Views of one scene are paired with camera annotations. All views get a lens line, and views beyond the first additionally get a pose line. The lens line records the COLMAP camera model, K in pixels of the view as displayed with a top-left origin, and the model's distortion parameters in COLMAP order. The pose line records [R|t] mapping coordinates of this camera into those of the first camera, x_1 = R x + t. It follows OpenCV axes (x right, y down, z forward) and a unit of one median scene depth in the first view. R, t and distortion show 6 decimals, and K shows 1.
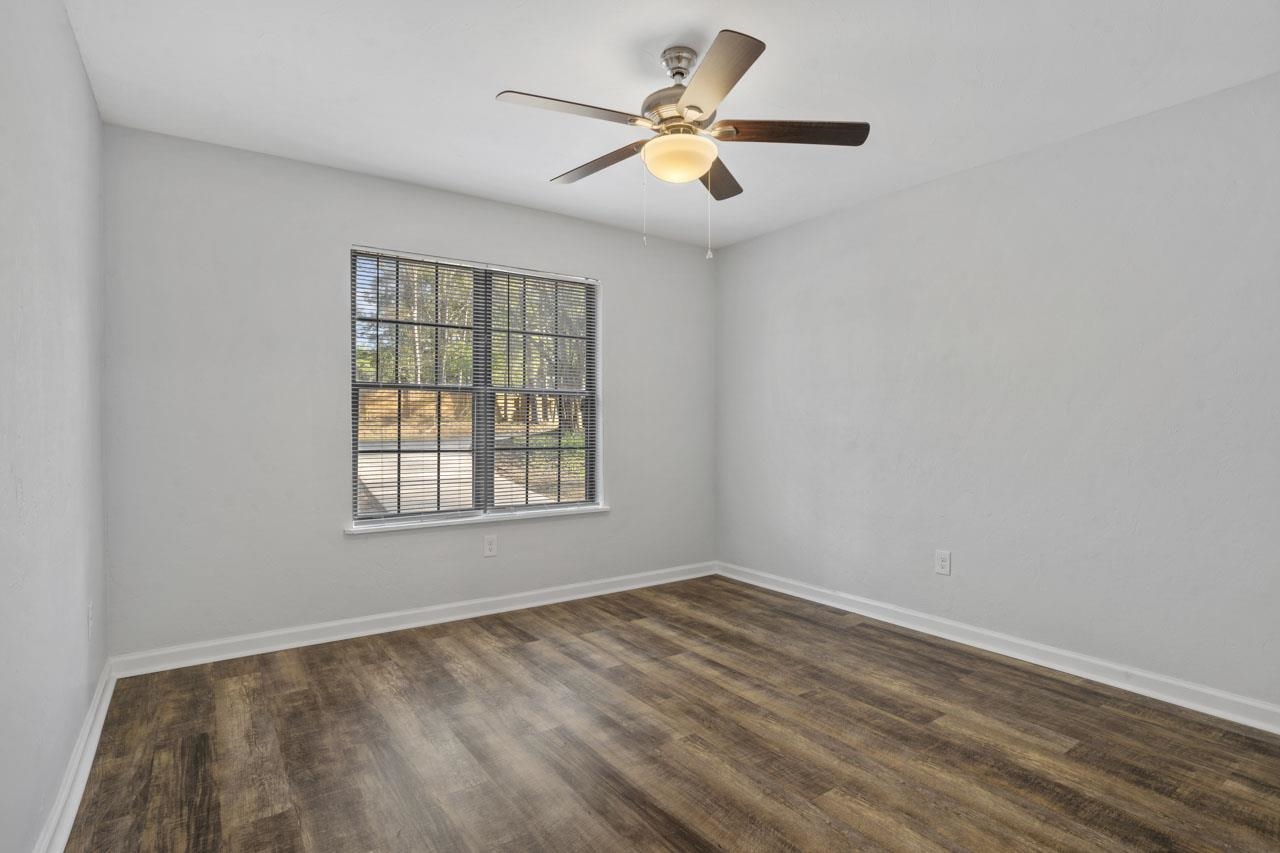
lens RADIAL K [[618.4, 0, 640.0], [0, 618.4, 426.5], [0, 0, 1]] dist [-0.024367, 0.011896]
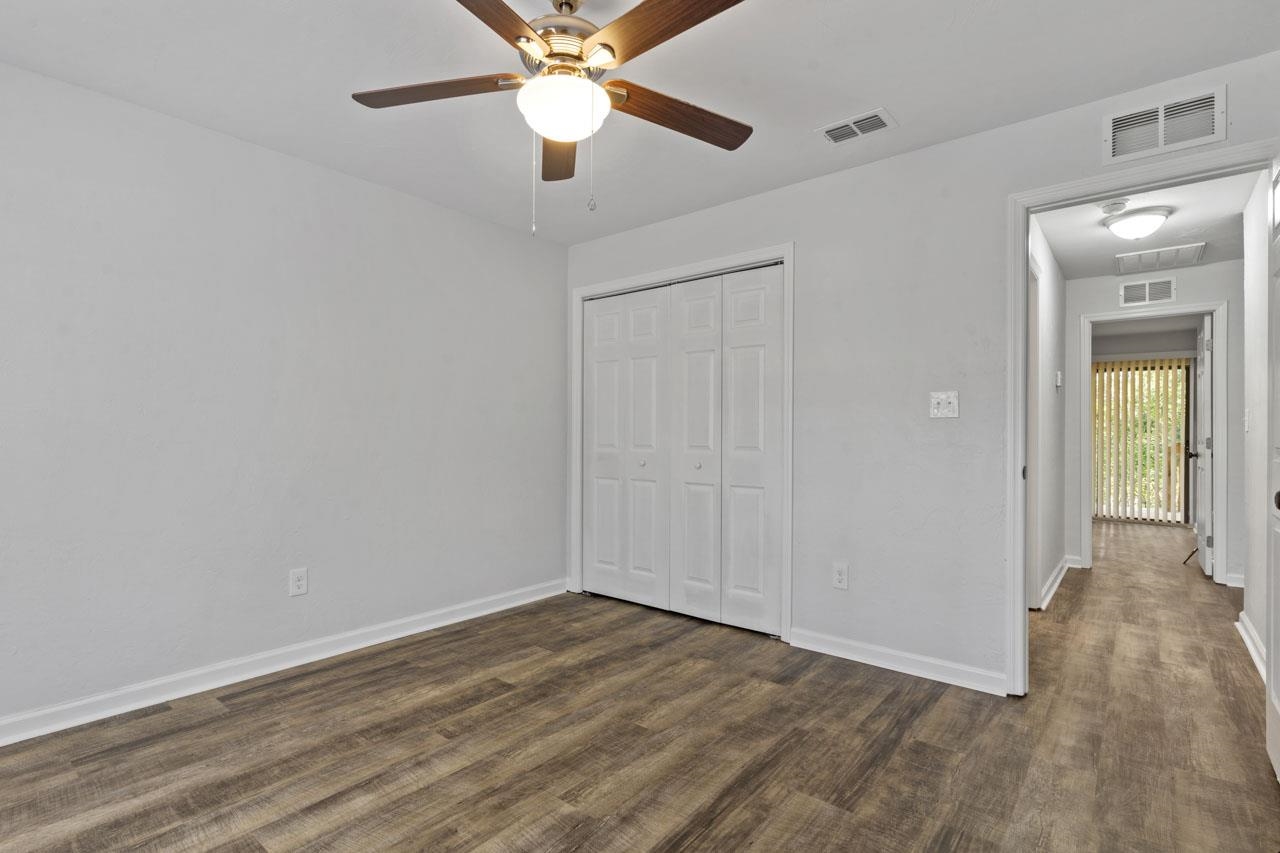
lens RADIAL K [[618.4, 0, 640.0], [0, 618.4, 426.5], [0, 0, 1]] dist [-0.024367, 0.011896]
pose [[-0.248780, 0.009574, 0.968513, -0.648572], [0.007411, 0.999941, -0.007981, 0.009393], [-0.968532, 0.005192, -0.248836, 0.961631]]
